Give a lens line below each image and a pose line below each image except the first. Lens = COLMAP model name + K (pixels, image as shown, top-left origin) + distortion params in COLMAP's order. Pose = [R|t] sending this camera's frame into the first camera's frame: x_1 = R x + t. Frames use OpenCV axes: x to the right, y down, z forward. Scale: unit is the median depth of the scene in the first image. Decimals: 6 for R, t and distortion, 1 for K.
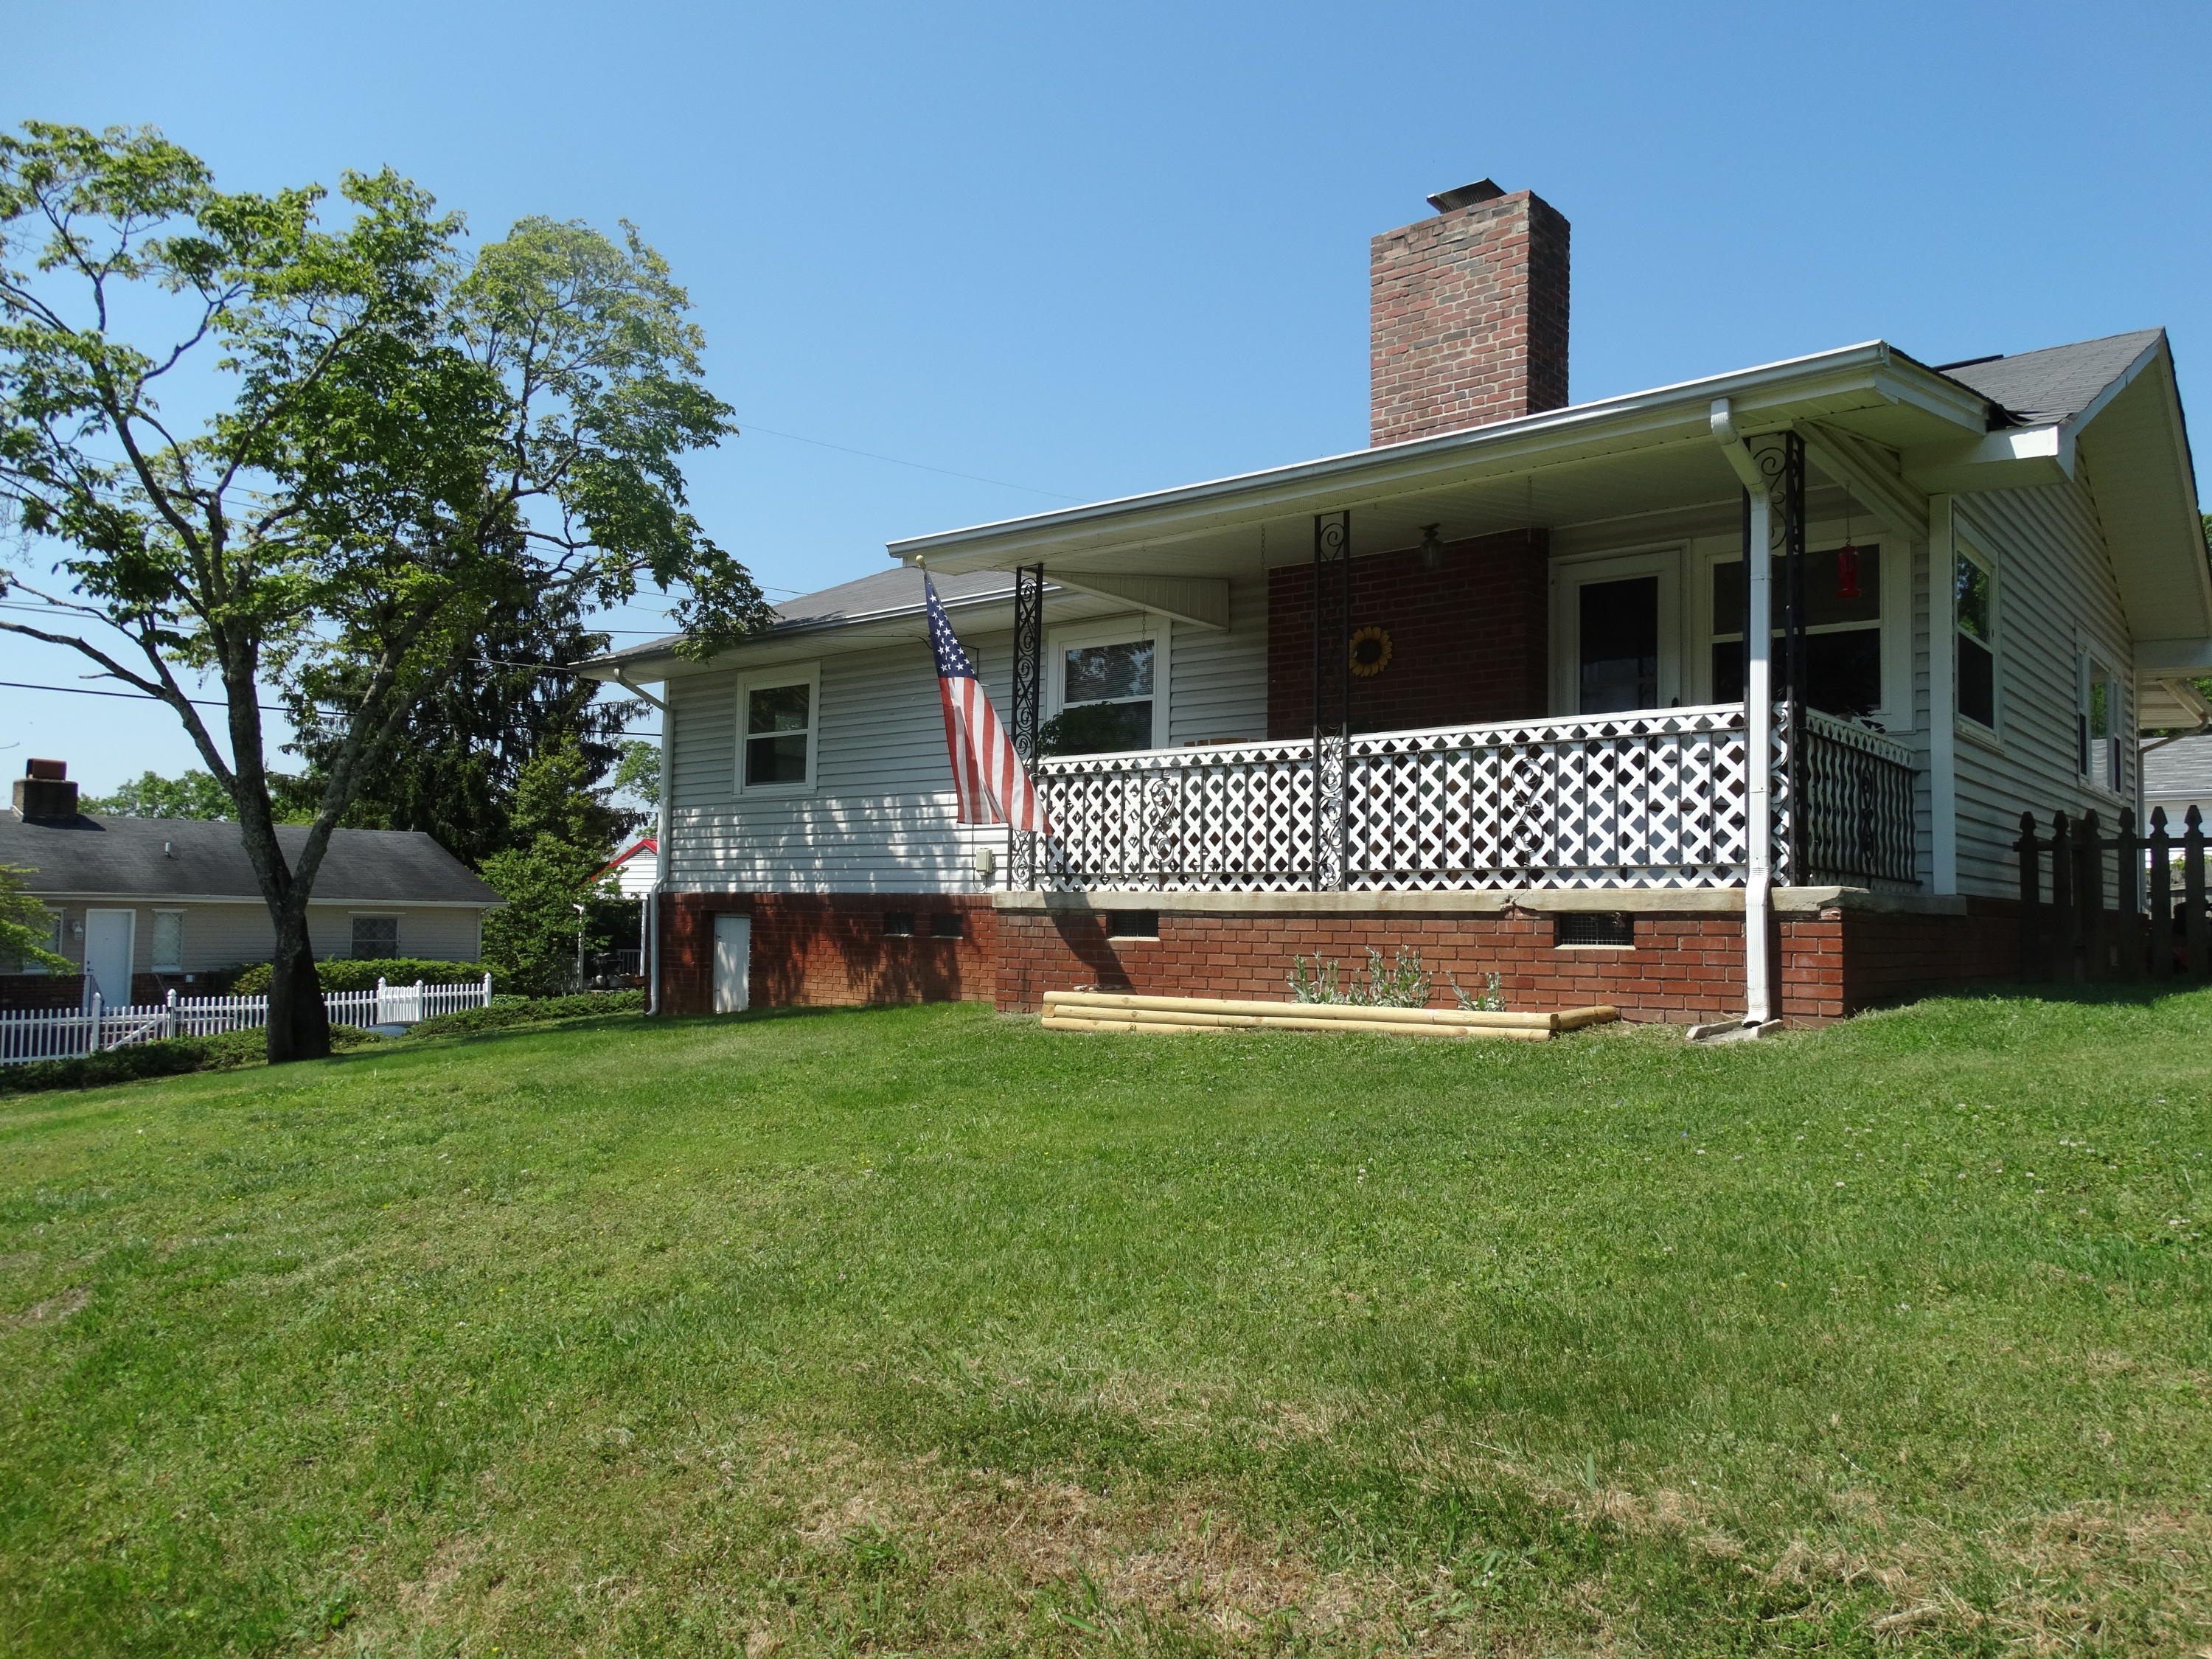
lens RADIAL K [[1664.2, 0, 1143.2], [0, 1664.2, 823.1], [0, 0, 1]] dist [0.067634, -0.012923]
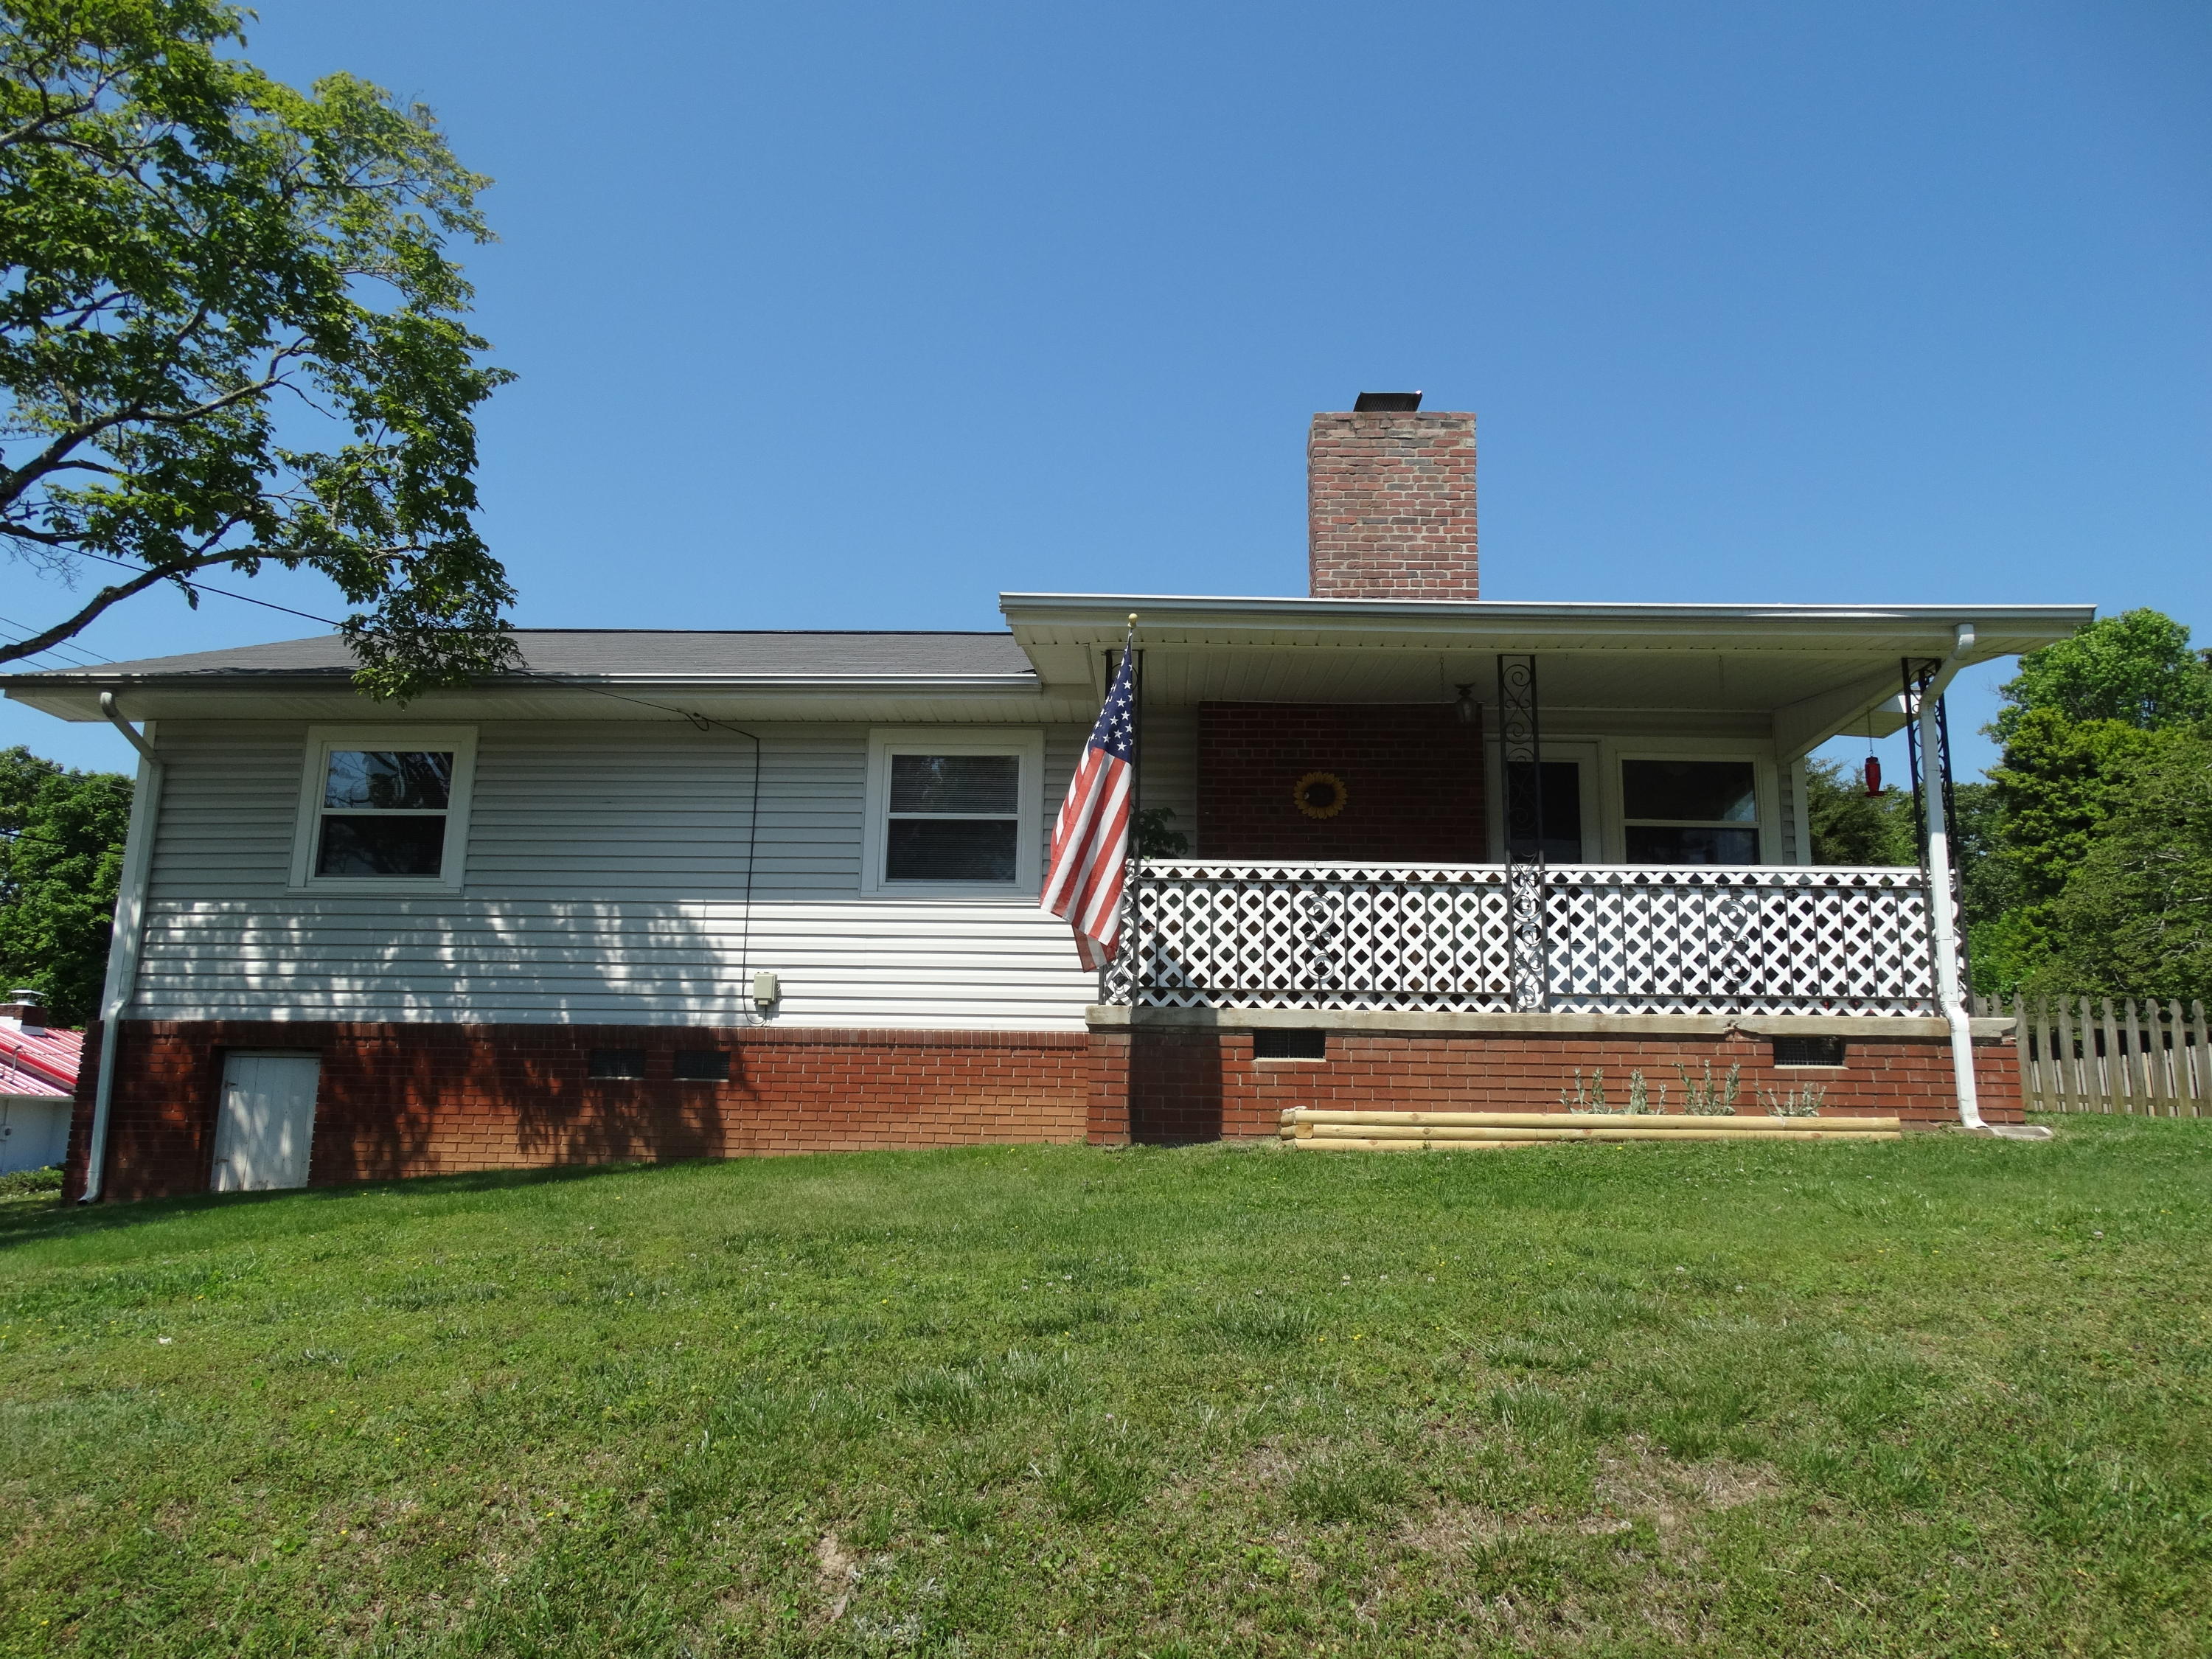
lens RADIAL K [[1664.2, 0, 1143.2], [0, 1664.2, 823.1], [0, 0, 1]] dist [0.067634, -0.012923]
pose [[0.781940, 0.120348, 0.611626, -0.652177], [-0.039554, 0.988788, -0.143993, 0.075178], [-0.622098, 0.088402, 0.777933, 0.305398]]
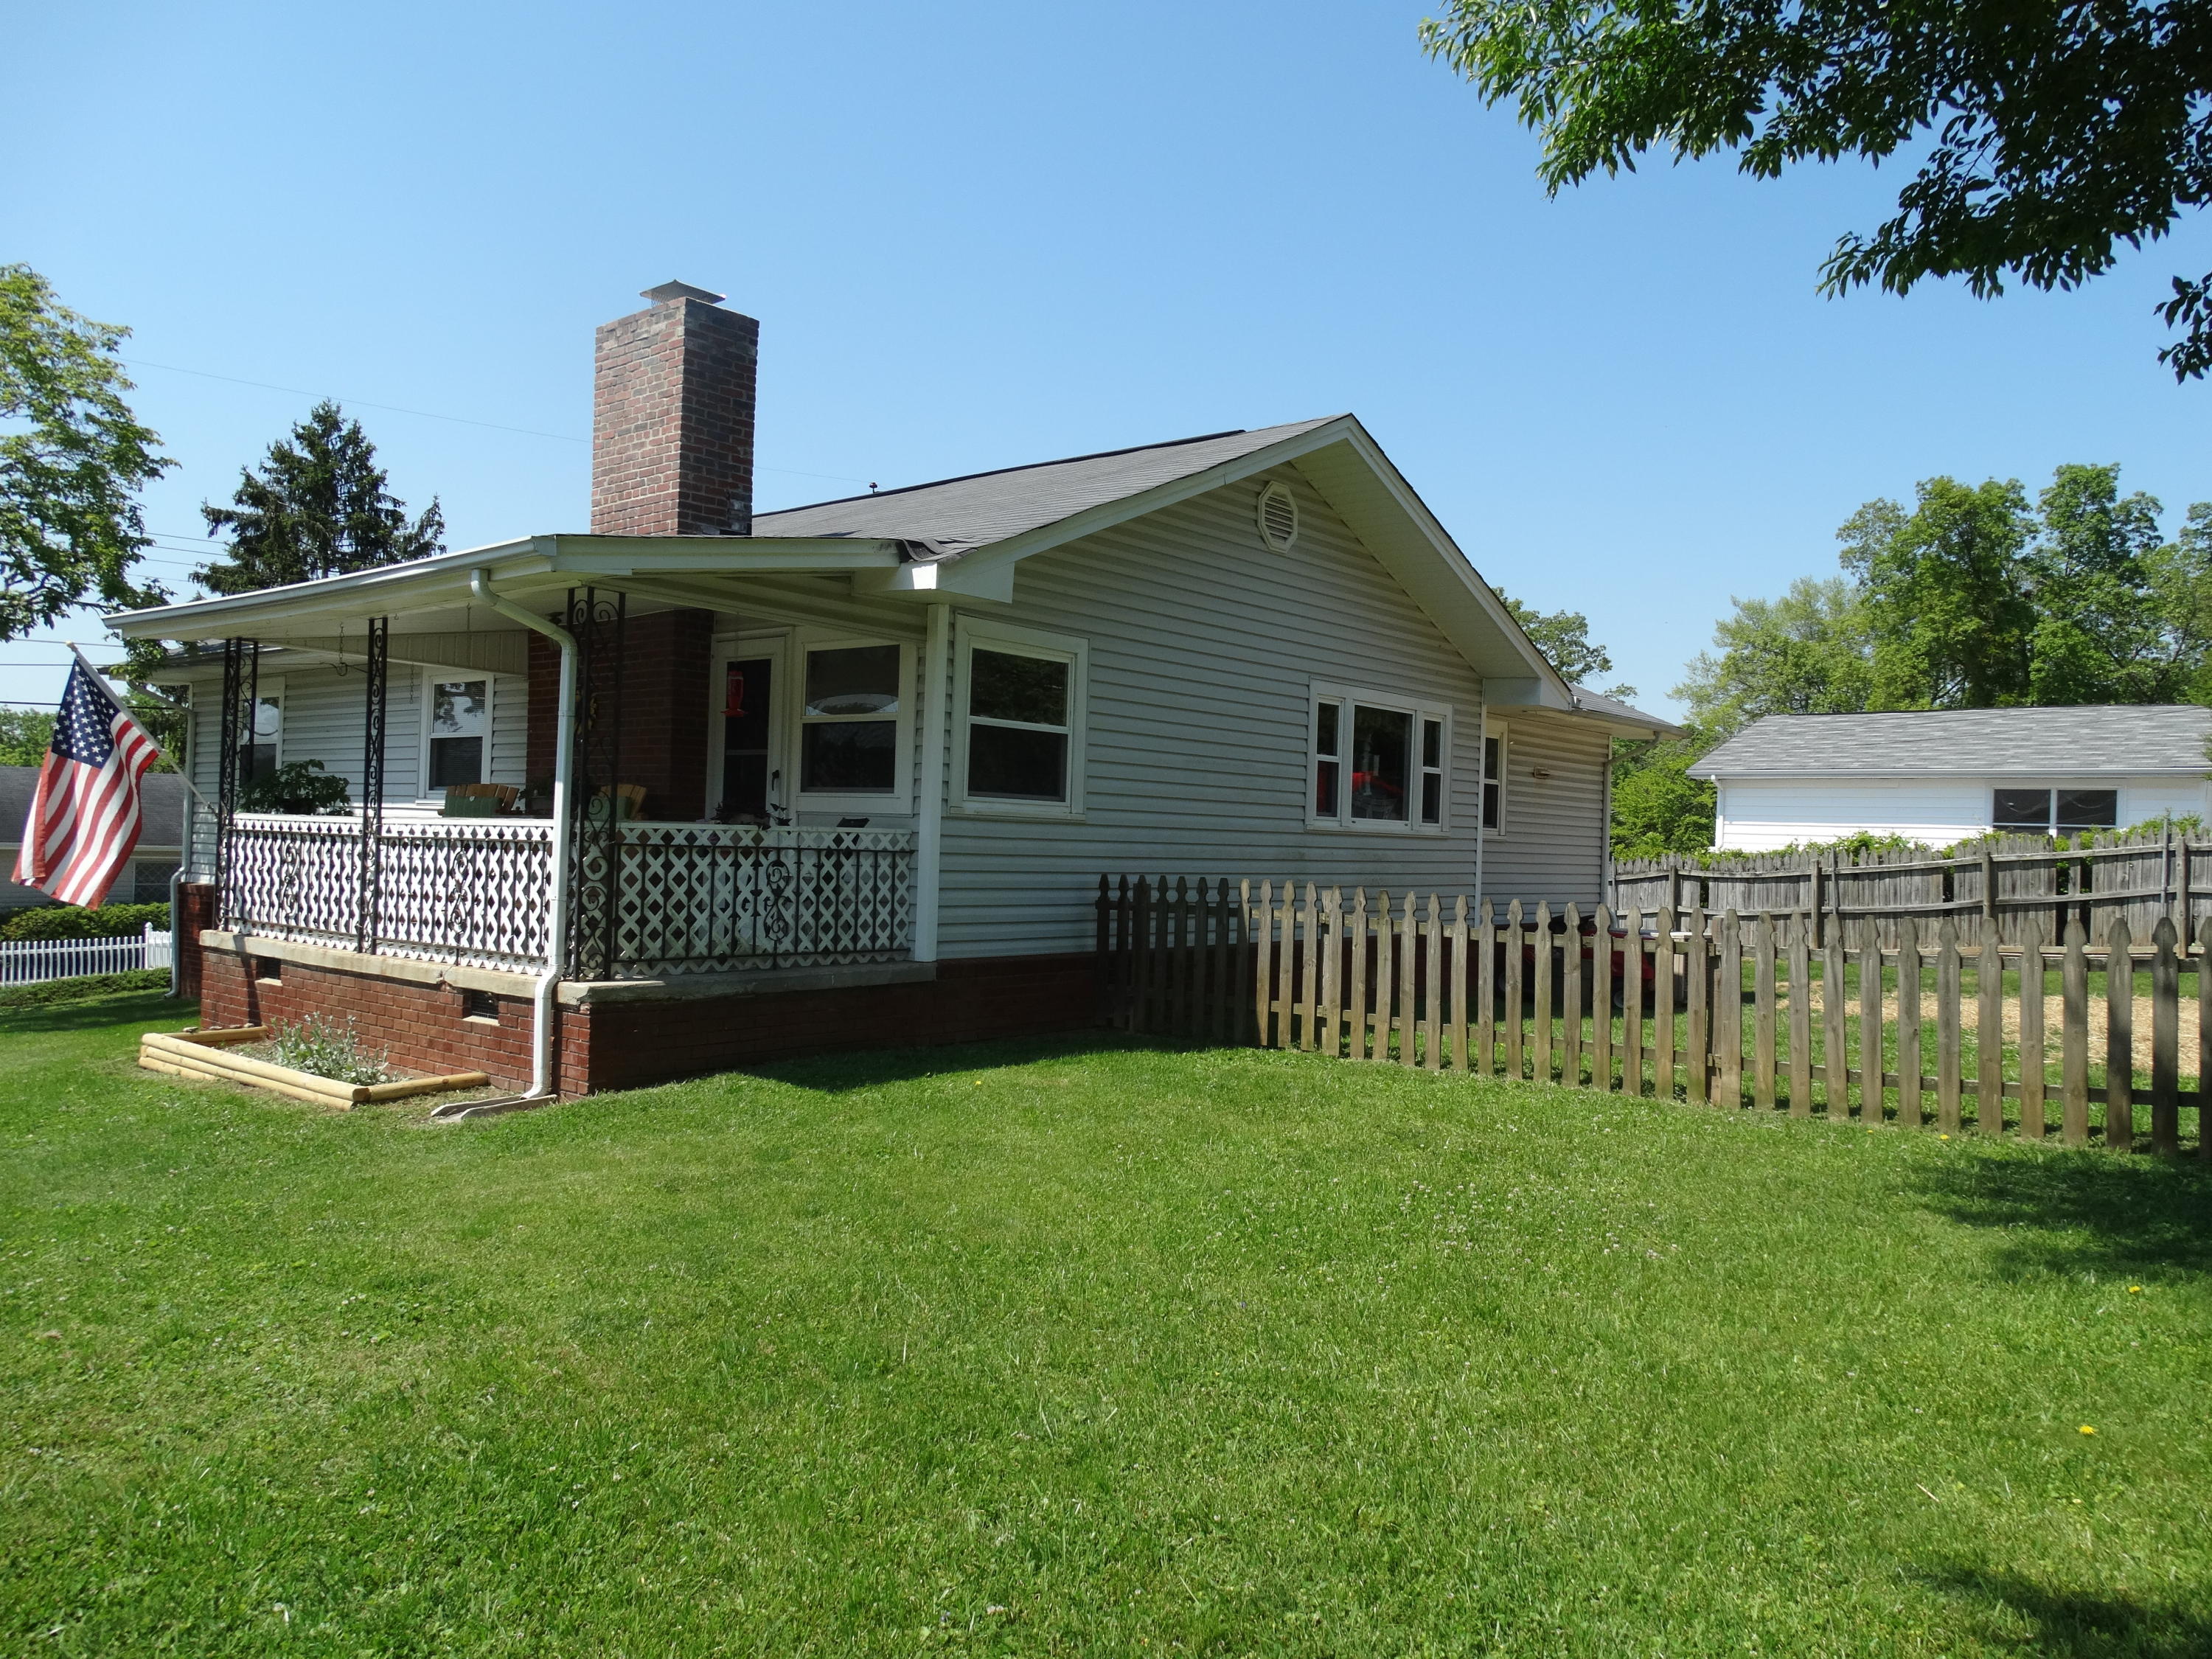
lens RADIAL K [[1693.3, 0, 1098.7], [0, 1693.3, 786.9], [0, 0, 1]] dist [0.101829, 0.102711]
pose [[0.996698, 0.012877, -0.080167, 0.638496], [-0.009970, 0.999282, 0.036558, -0.109461], [0.080580, -0.035638, 0.996111, -0.113688]]
